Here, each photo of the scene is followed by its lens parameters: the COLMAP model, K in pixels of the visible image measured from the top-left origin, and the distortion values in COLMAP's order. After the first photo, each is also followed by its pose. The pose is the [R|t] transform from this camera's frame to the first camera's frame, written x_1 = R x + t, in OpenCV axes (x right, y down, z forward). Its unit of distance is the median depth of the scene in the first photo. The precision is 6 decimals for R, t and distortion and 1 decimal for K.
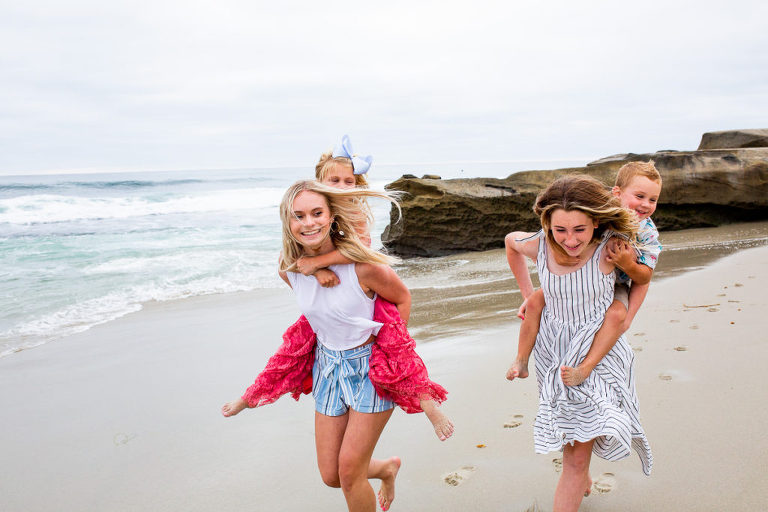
lens RADIAL K [[728.2, 0, 384.0], [0, 728.2, 256.0], [0, 0, 1]] dist [-0.046987, 0.024840]
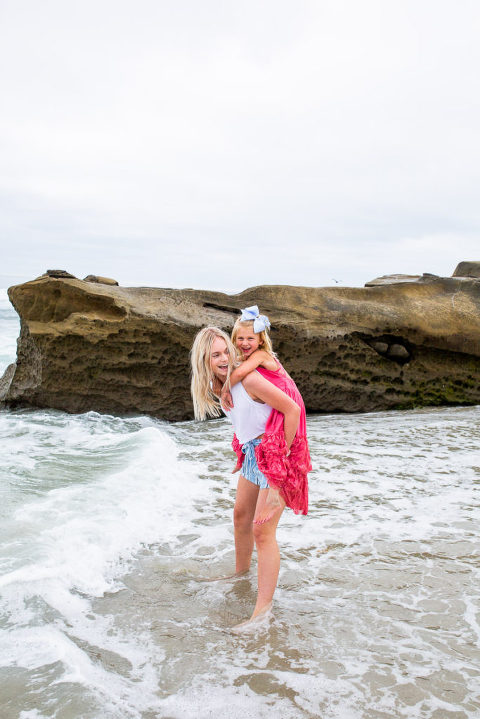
lens RADIAL K [[681.7, 0, 240.0], [0, 681.7, 359.5], [0, 0, 1]] dist [-0.046987, 0.024840]
pose [[0.951654, 0.064302, 0.300366, 0.015688], [-0.059880, 0.997919, -0.023912, -0.046338], [-0.301279, 0.004770, 0.953524, 0.516427]]
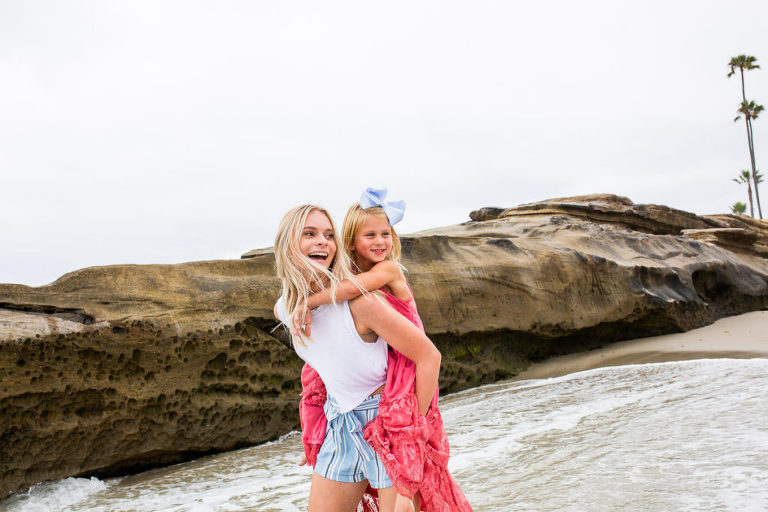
lens RADIAL K [[728.2, 0, 384.0], [0, 728.2, 256.0], [0, 0, 1]] dist [-0.046987, 0.024840]
pose [[0.734913, 0.031162, 0.677445, 0.055821], [0.125525, 0.975432, -0.181043, -0.041136], [-0.666443, 0.218087, 0.712946, 0.673002]]
